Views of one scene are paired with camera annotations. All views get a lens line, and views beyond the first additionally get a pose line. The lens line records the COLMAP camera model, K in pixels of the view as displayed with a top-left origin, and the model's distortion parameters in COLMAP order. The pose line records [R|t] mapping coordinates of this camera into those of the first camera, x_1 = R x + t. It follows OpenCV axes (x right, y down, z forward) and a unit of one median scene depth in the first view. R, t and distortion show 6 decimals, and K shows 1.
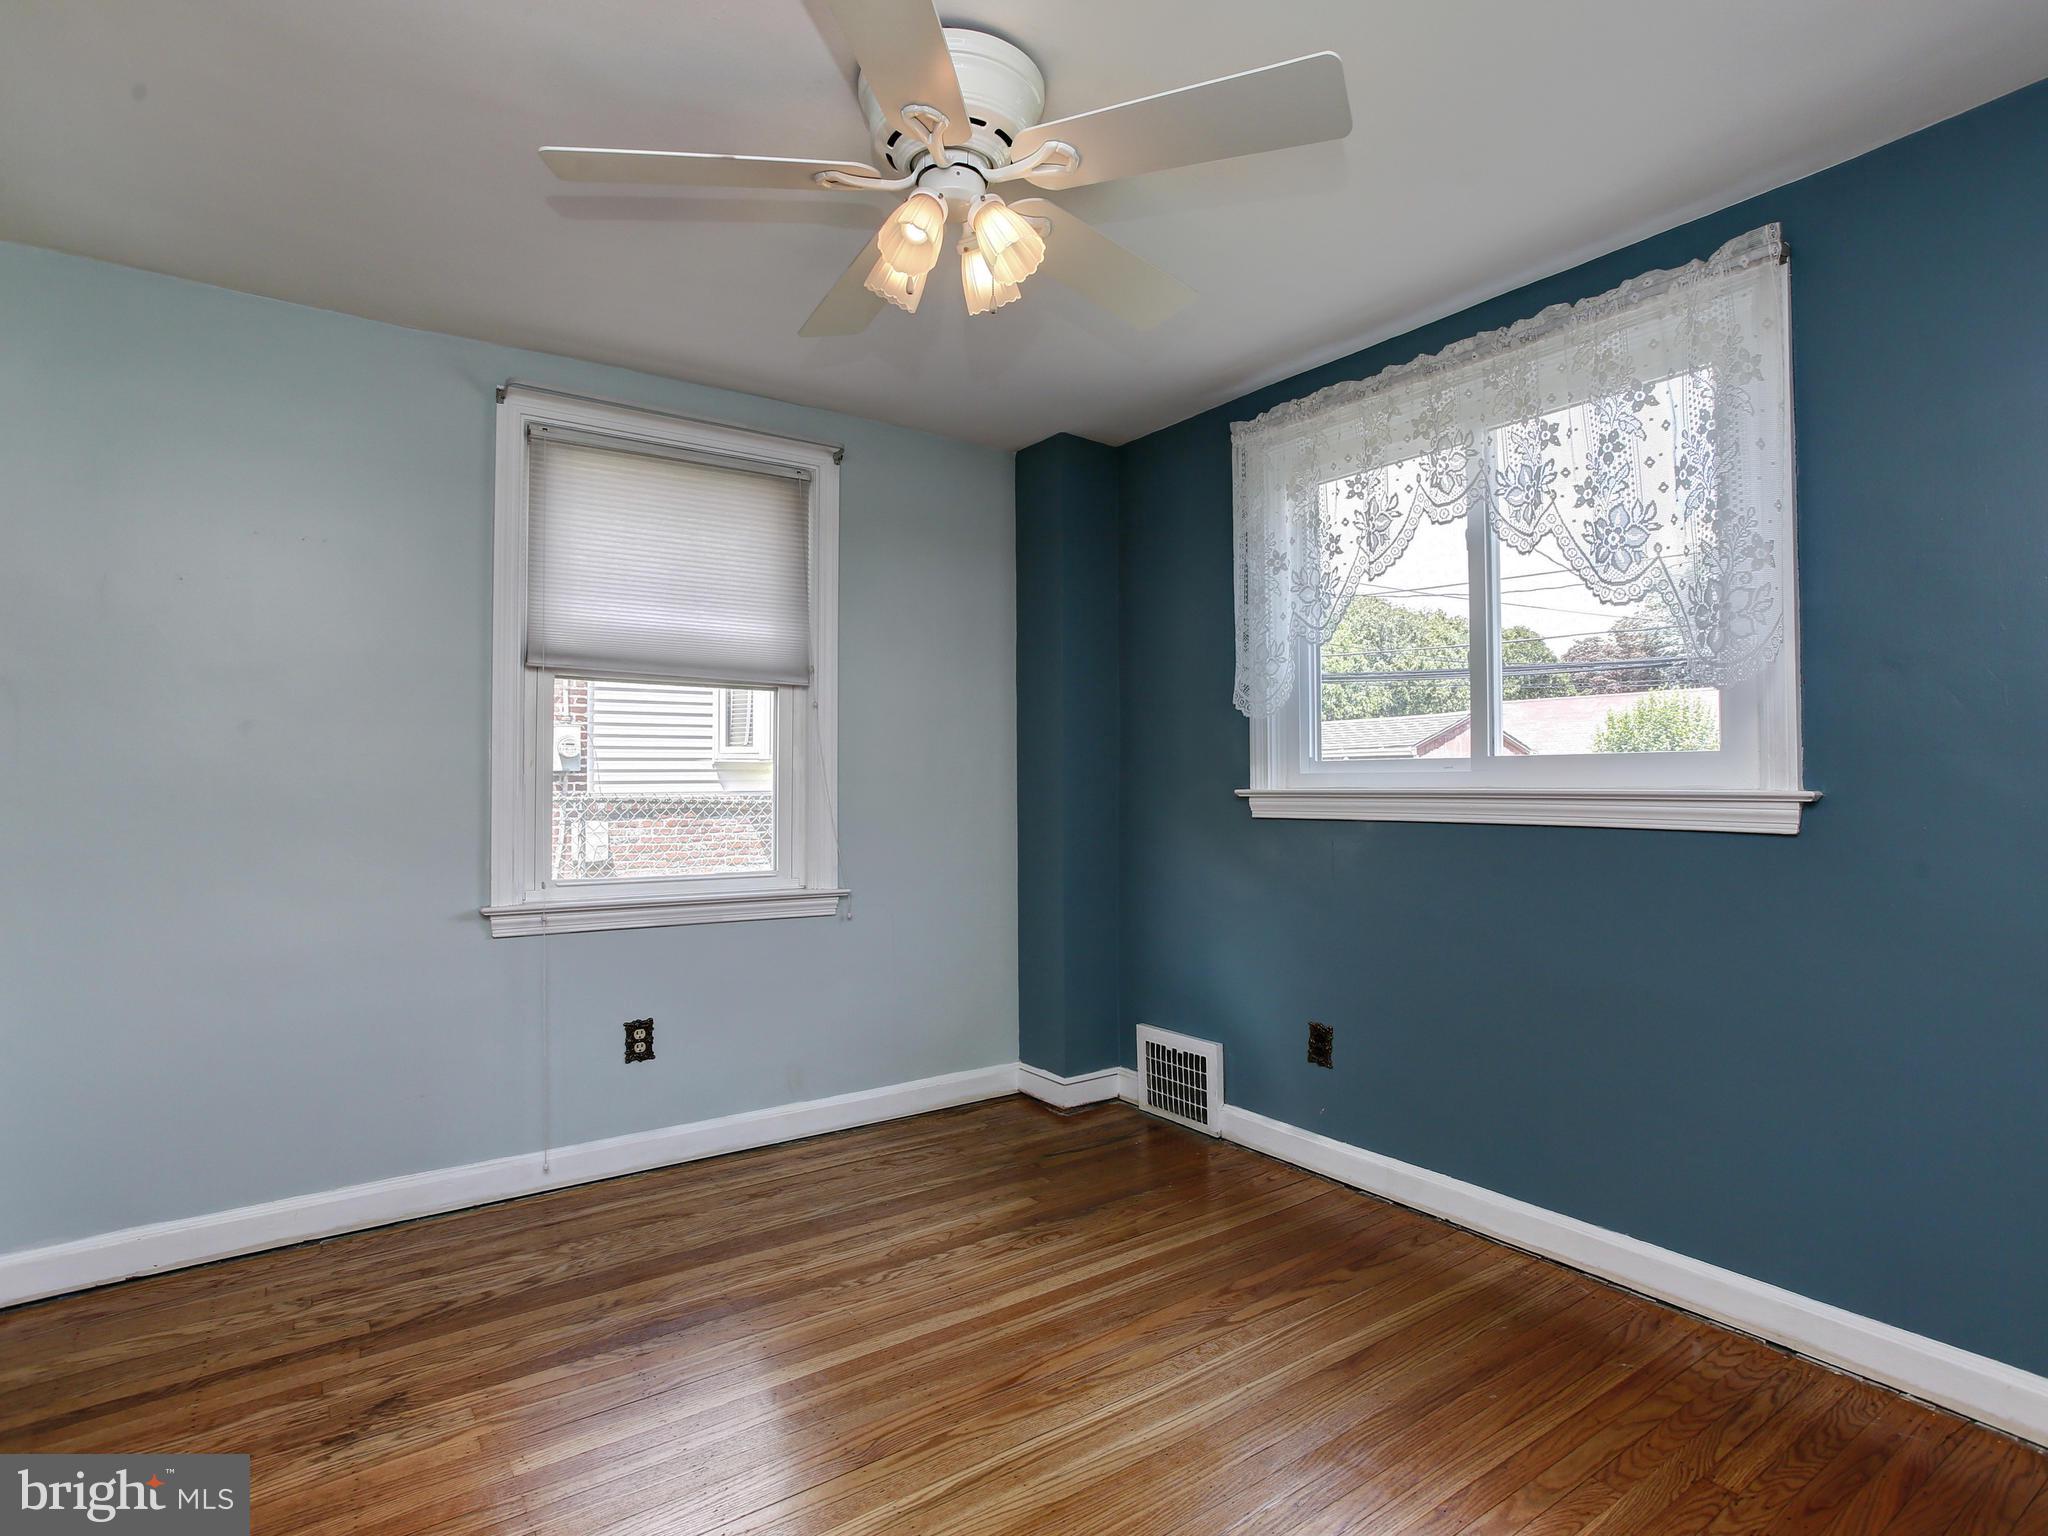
lens RADIAL K [[1068.9, 0, 1033.4], [0, 1068.9, 762.9], [0, 0, 1]] dist [-0.060143, 0.034422]
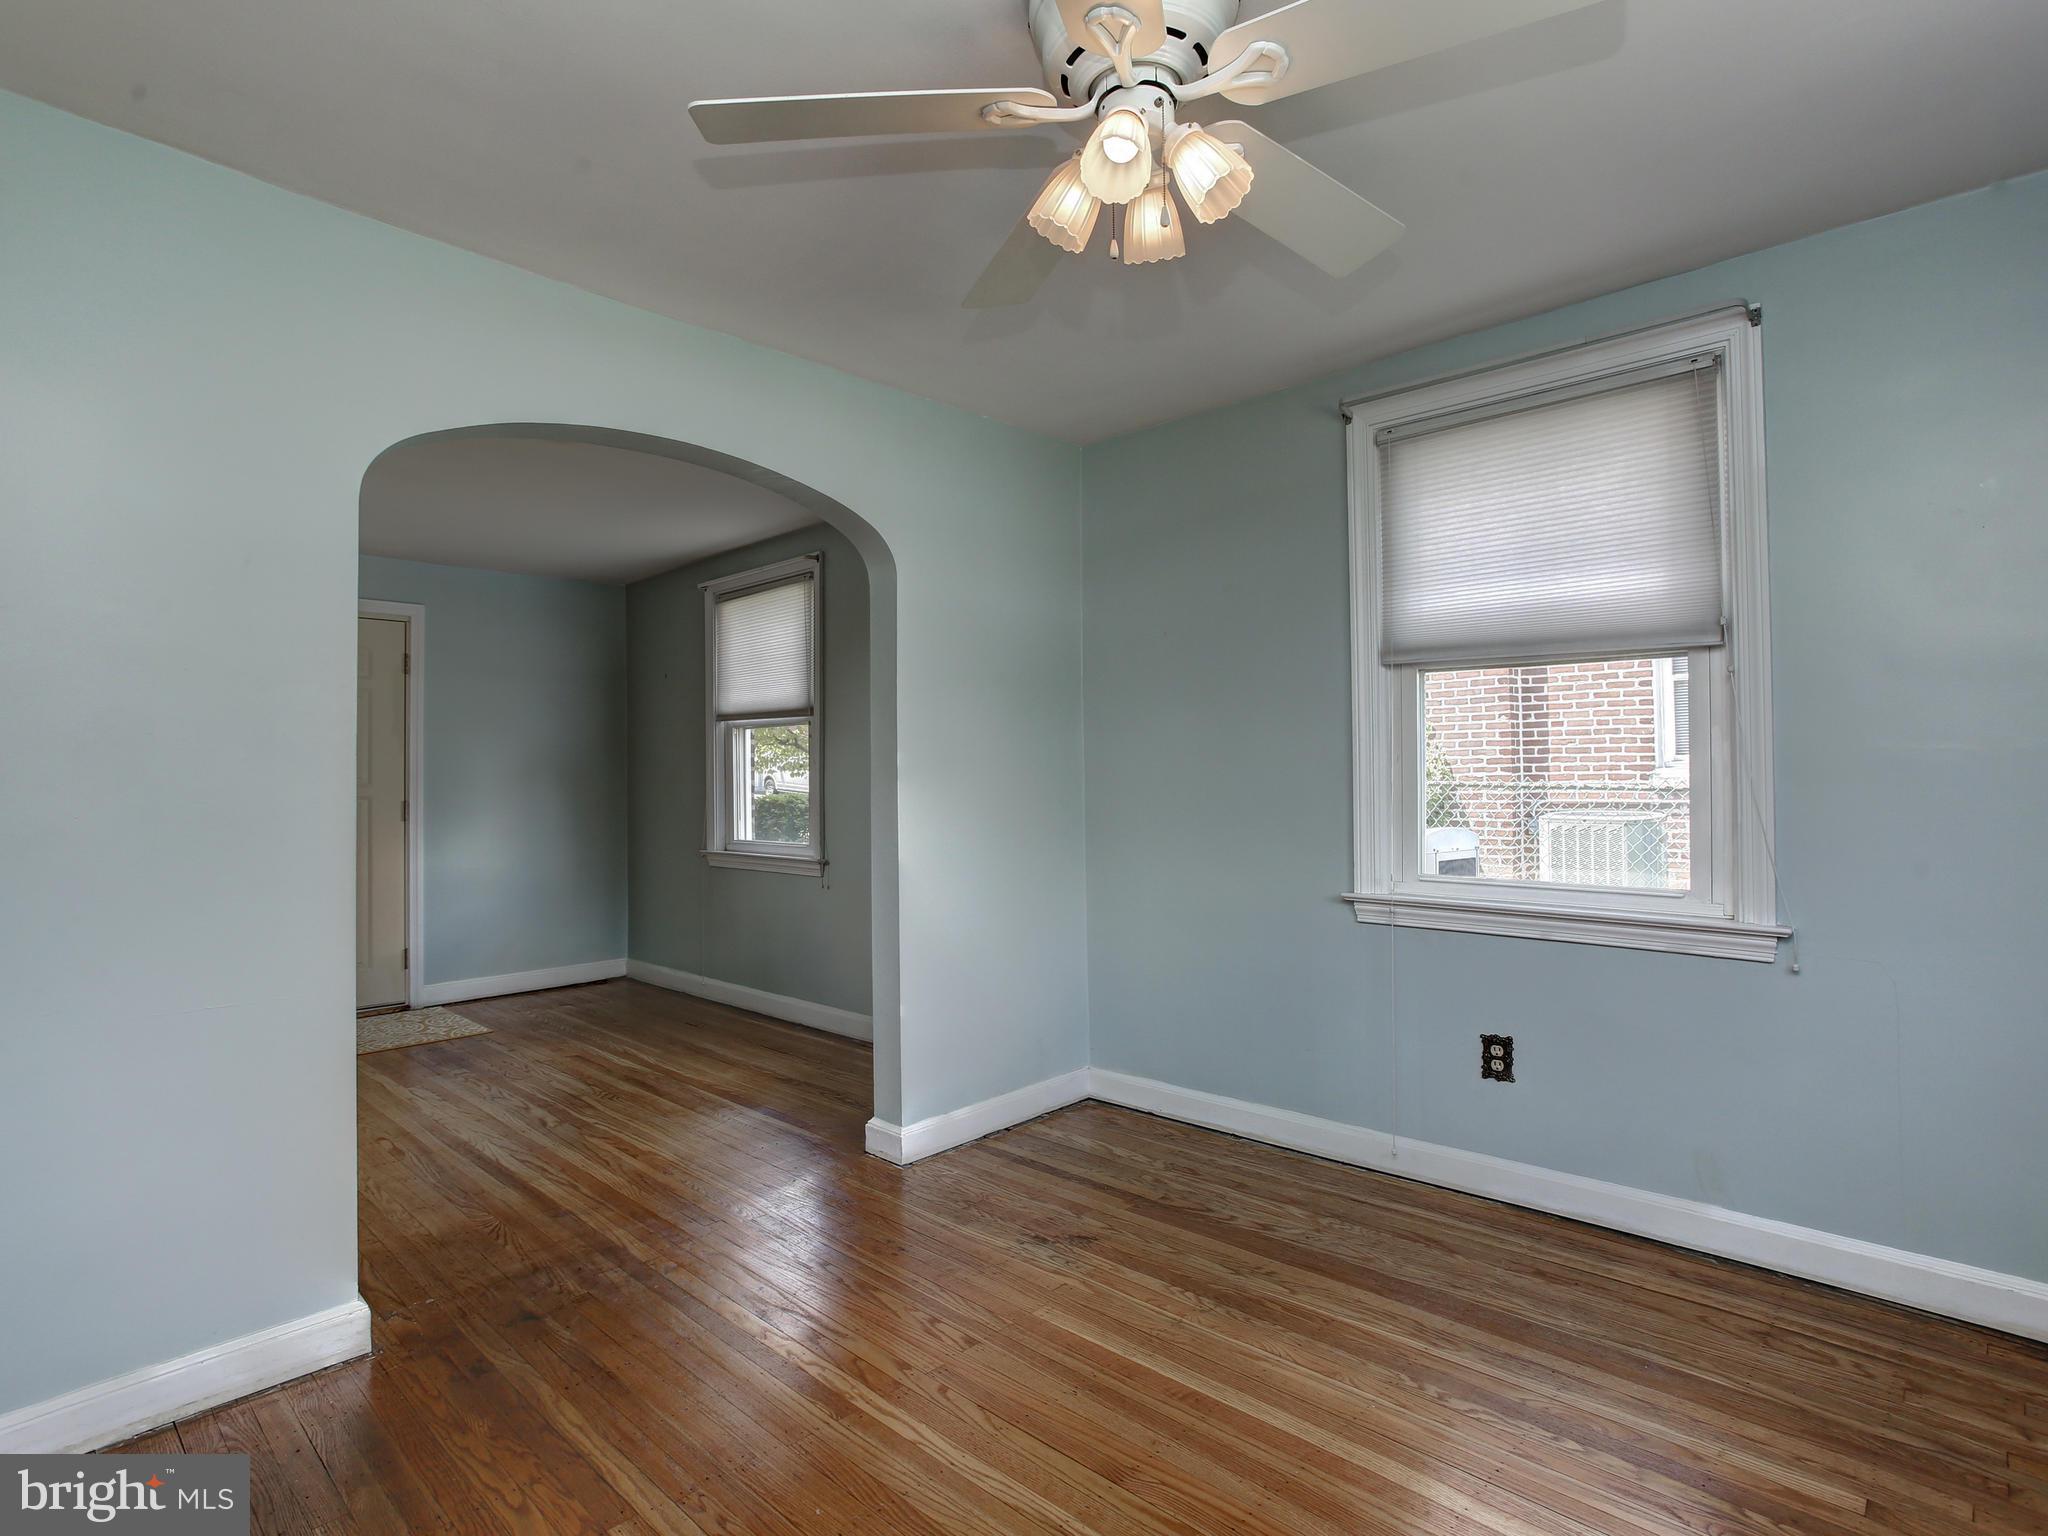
lens RADIAL K [[1068.9, 0, 1033.4], [0, 1068.9, 762.9], [0, 0, 1]] dist [-0.060143, 0.034422]
pose [[0.176057, -0.010868, -0.984320, 0.486936], [0.024610, 0.999675, -0.006636, 0.002874], [0.984072, -0.023056, 0.176267, 0.473577]]
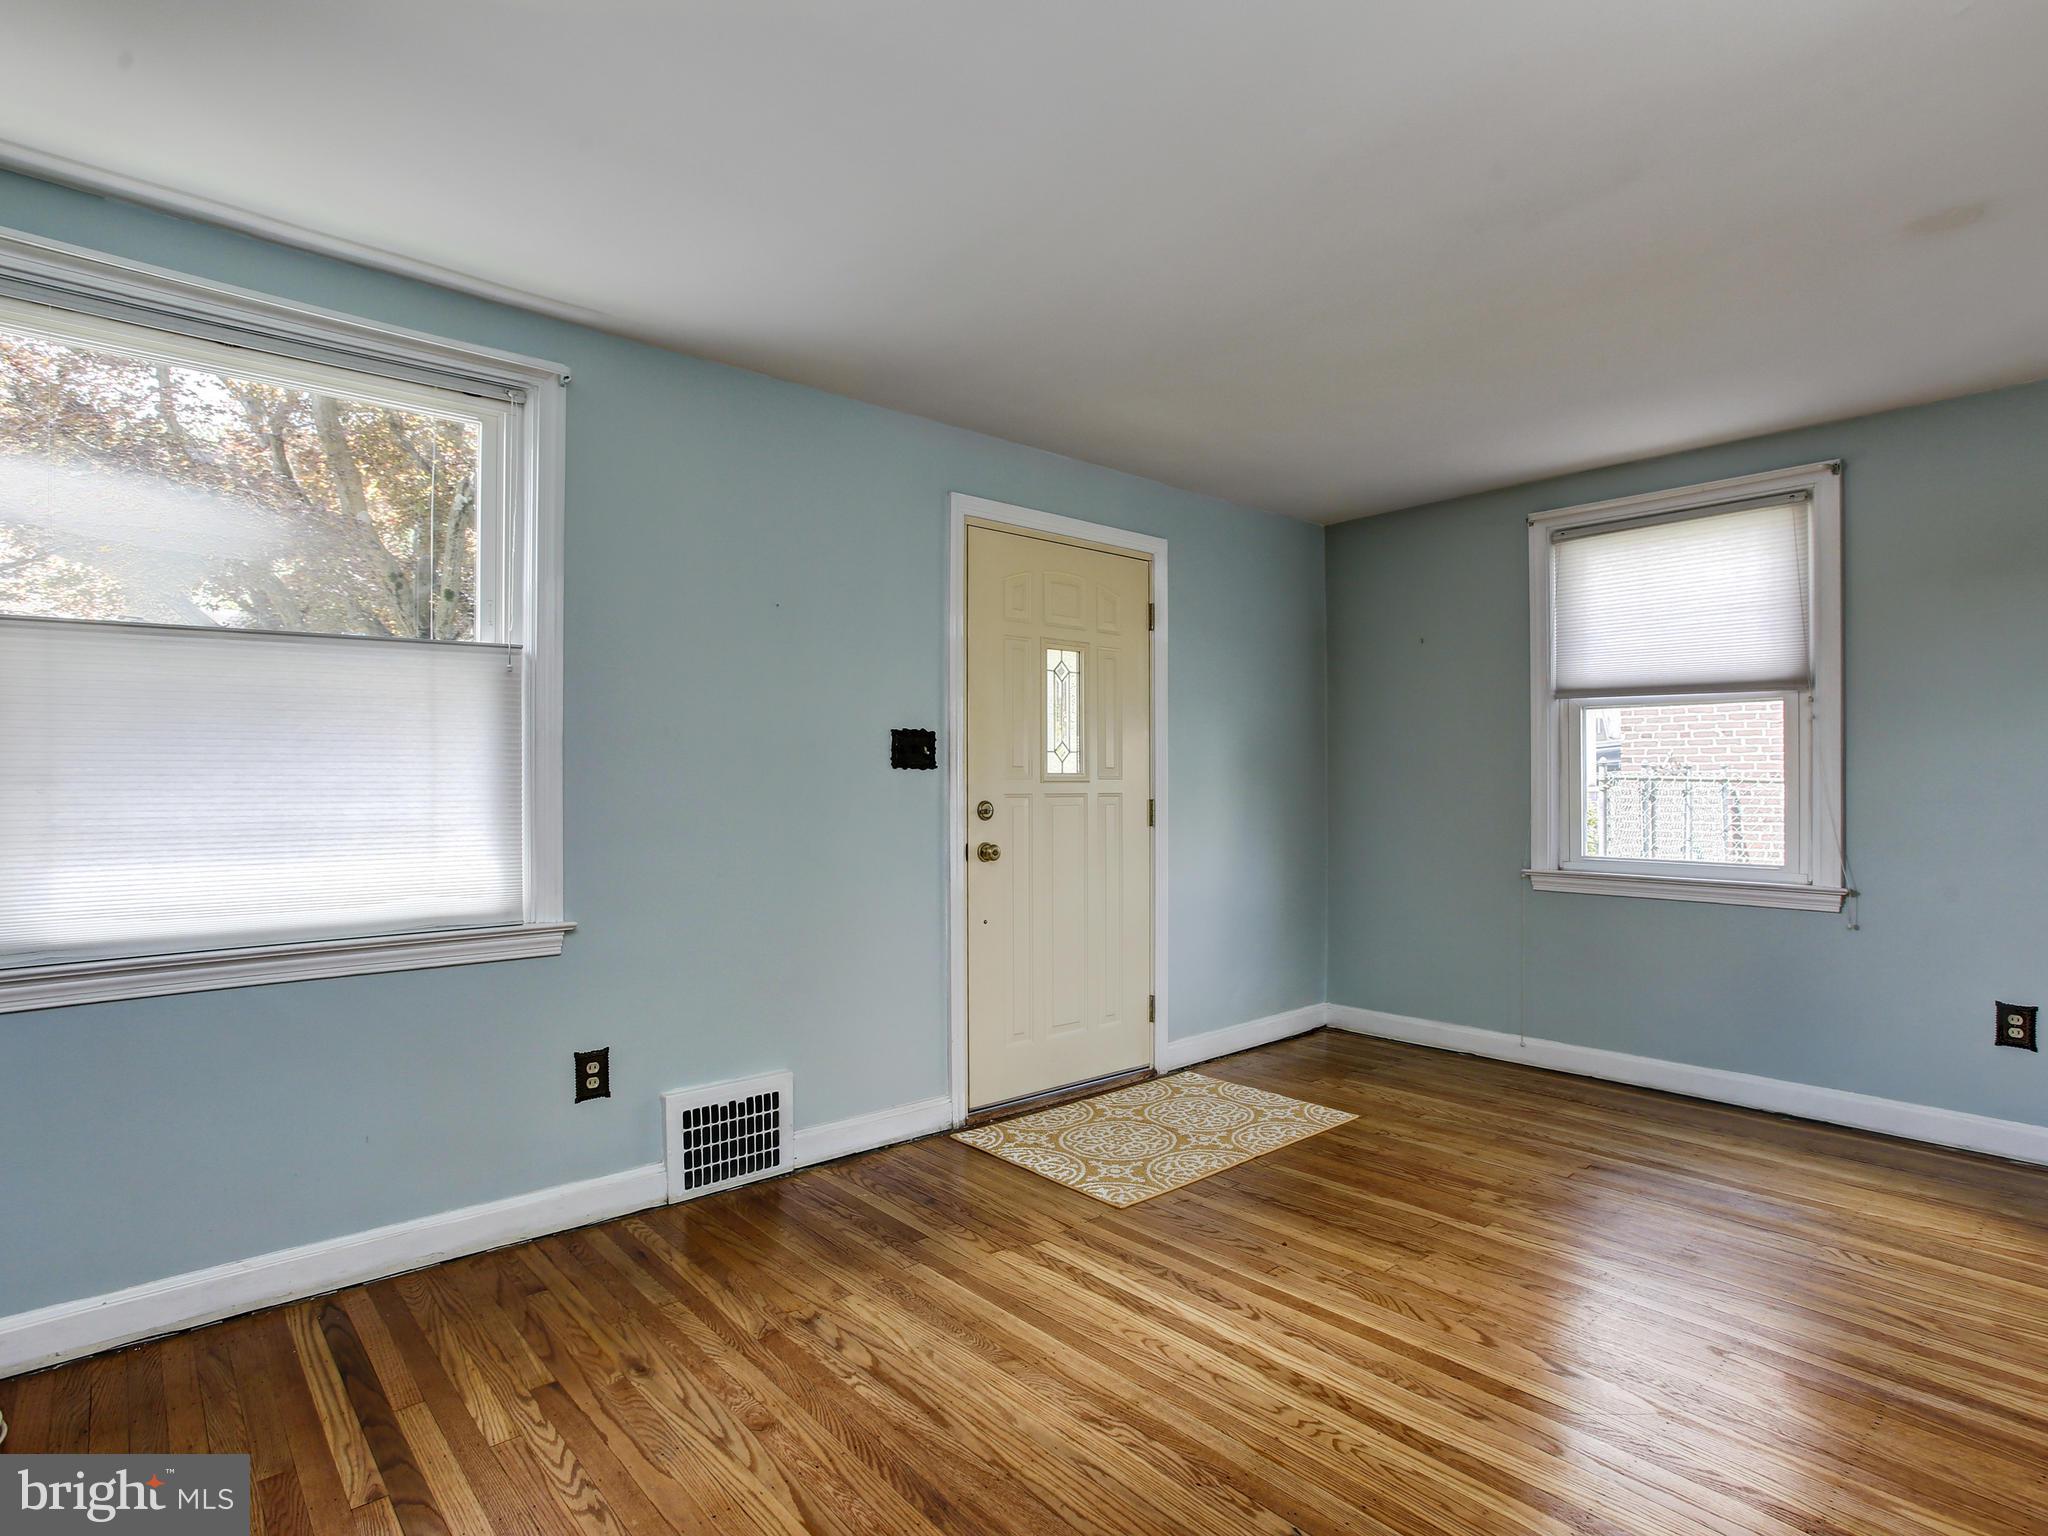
lens RADIAL K [[1068.9, 0, 1033.4], [0, 1068.9, 762.9], [0, 0, 1]] dist [-0.060143, 0.034422]
pose [[0.097329, -0.011638, -0.995184, -0.174546], [0.011250, 0.999881, -0.010593, -0.004825], [0.995189, -0.010165, 0.097448, -0.660869]]
